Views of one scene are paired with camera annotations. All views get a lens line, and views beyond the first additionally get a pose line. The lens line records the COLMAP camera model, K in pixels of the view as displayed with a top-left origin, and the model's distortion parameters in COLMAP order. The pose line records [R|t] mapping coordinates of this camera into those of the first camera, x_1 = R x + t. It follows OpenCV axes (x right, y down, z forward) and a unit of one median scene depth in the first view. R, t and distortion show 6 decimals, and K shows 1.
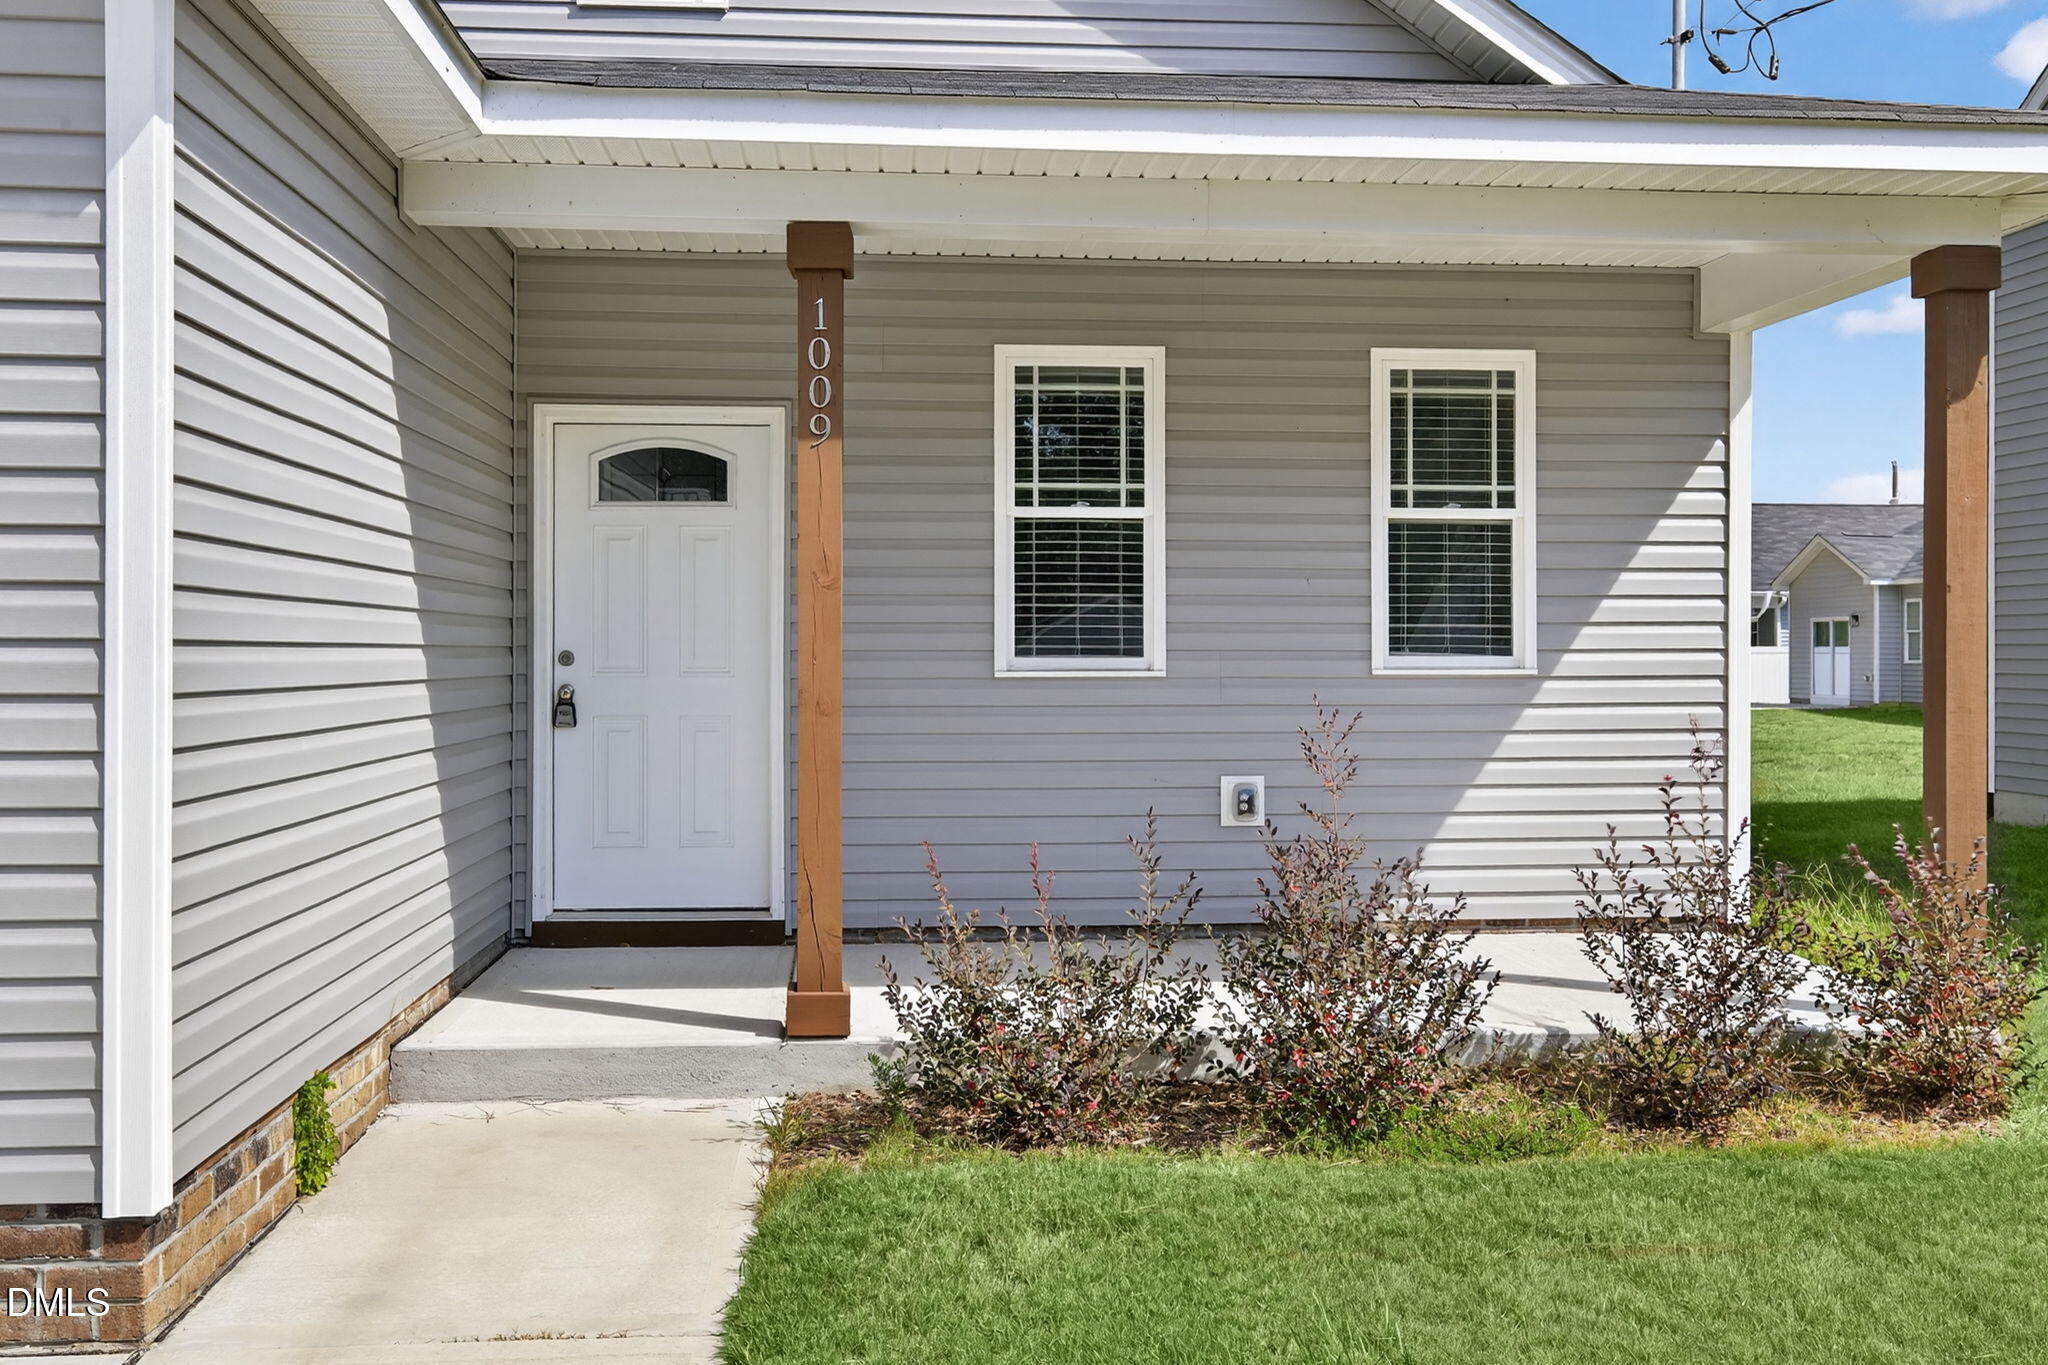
lens RADIAL K [[1832.0, 0, 1028.8], [0, 1832.0, 637.0], [0, 0, 1]] dist [-0.007910, -0.016913]
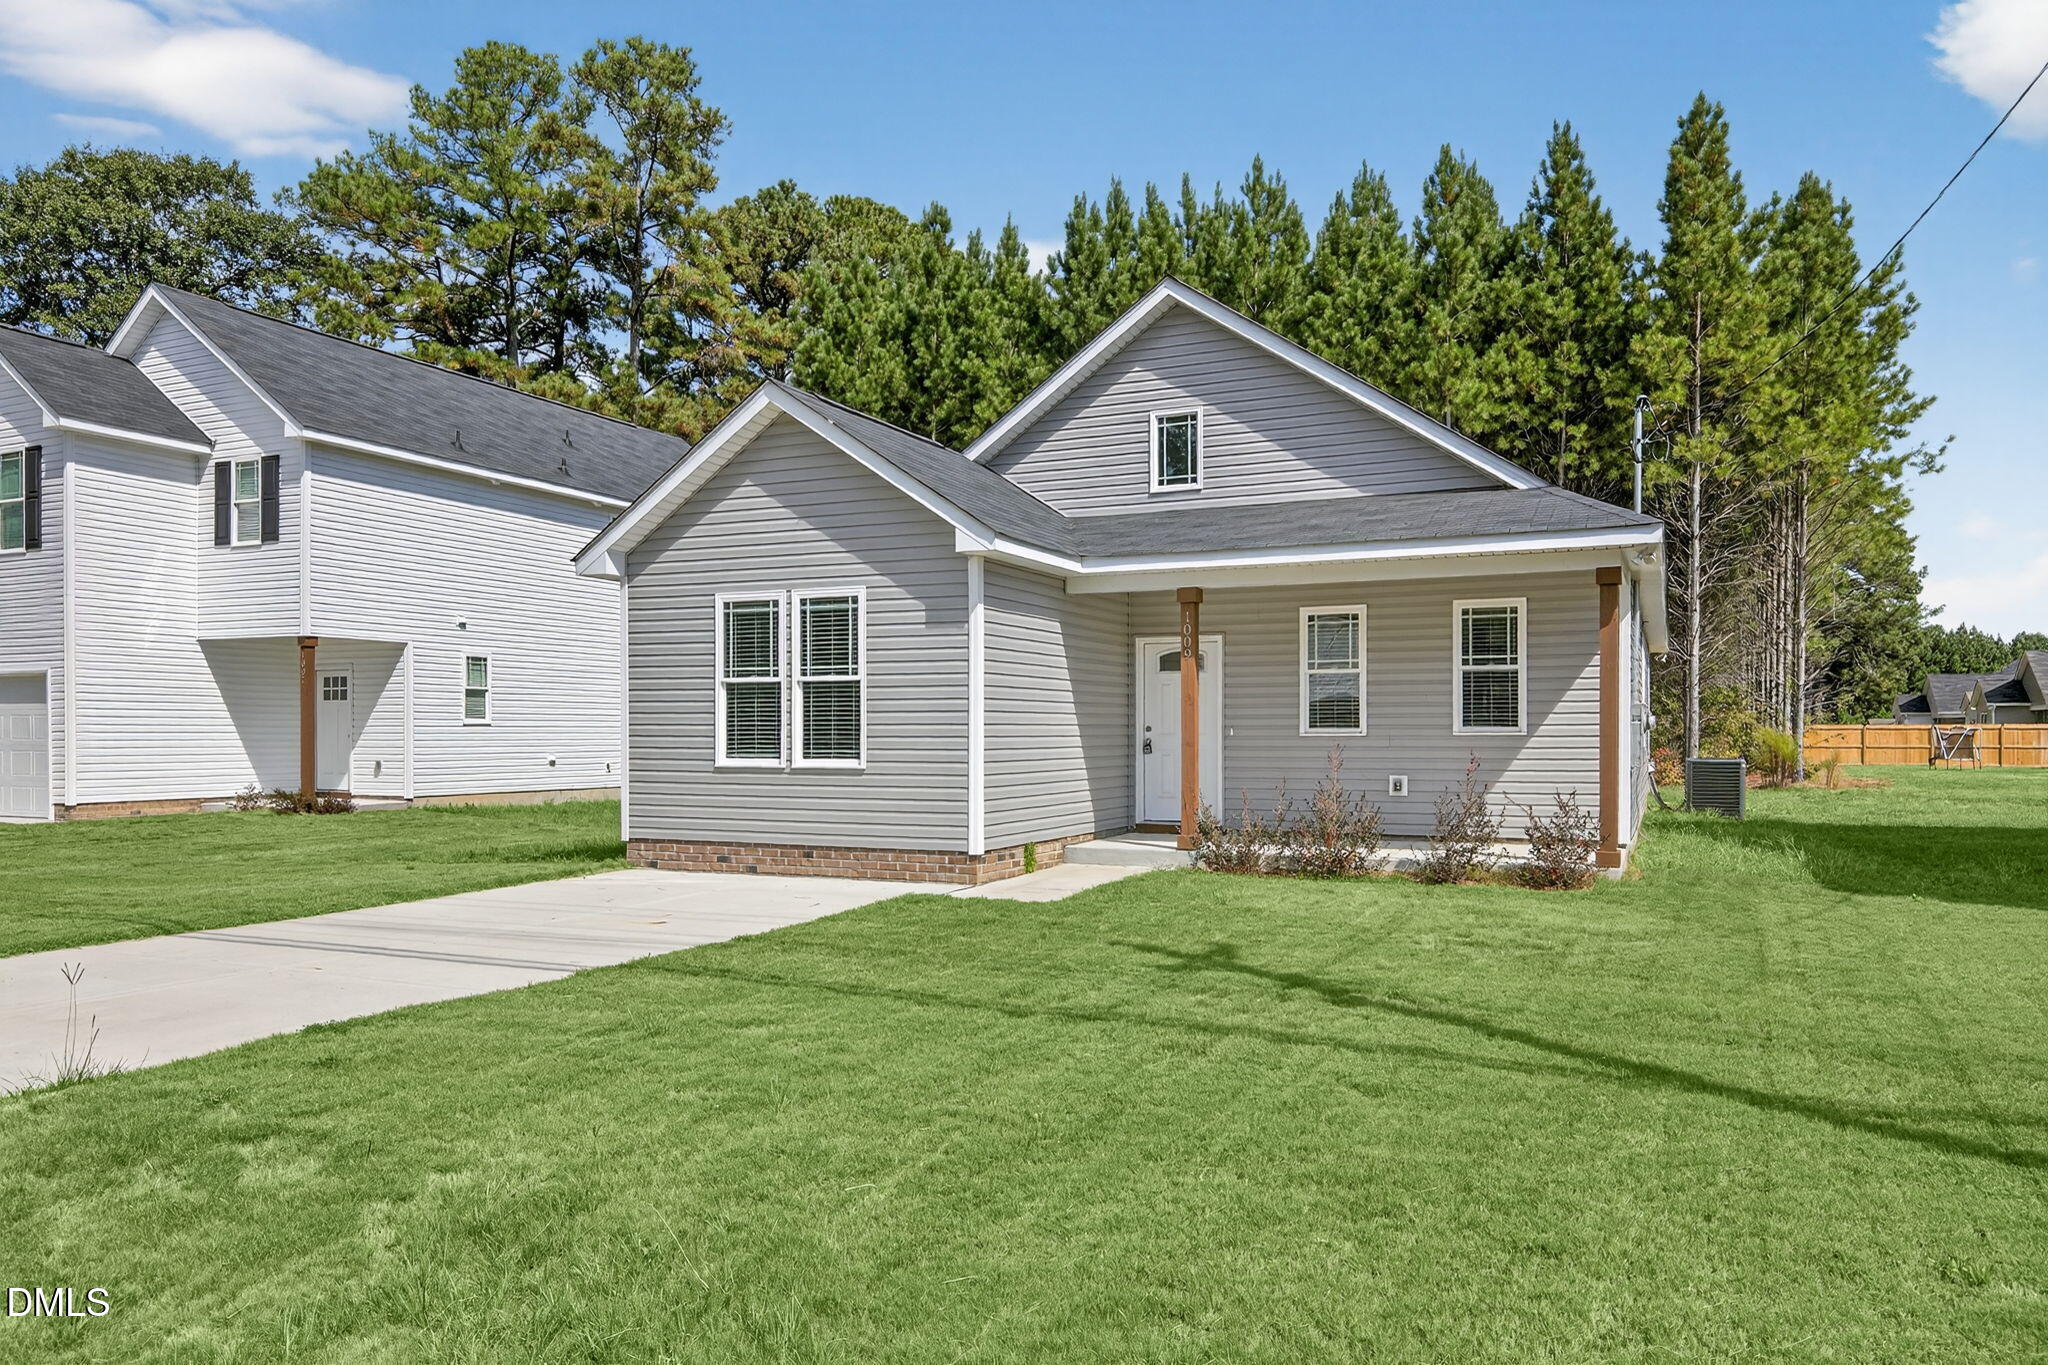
lens RADIAL K [[1302.0, 0, 1026.3], [0, 1302.0, 694.2], [0, 0, 1]] dist [0.006801, -0.011199]
pose [[0.868728, -0.015561, -0.495045, 0.565889], [0.007718, 0.999810, -0.017884, -0.006964], [0.495229, 0.011716, 0.868683, -0.804062]]
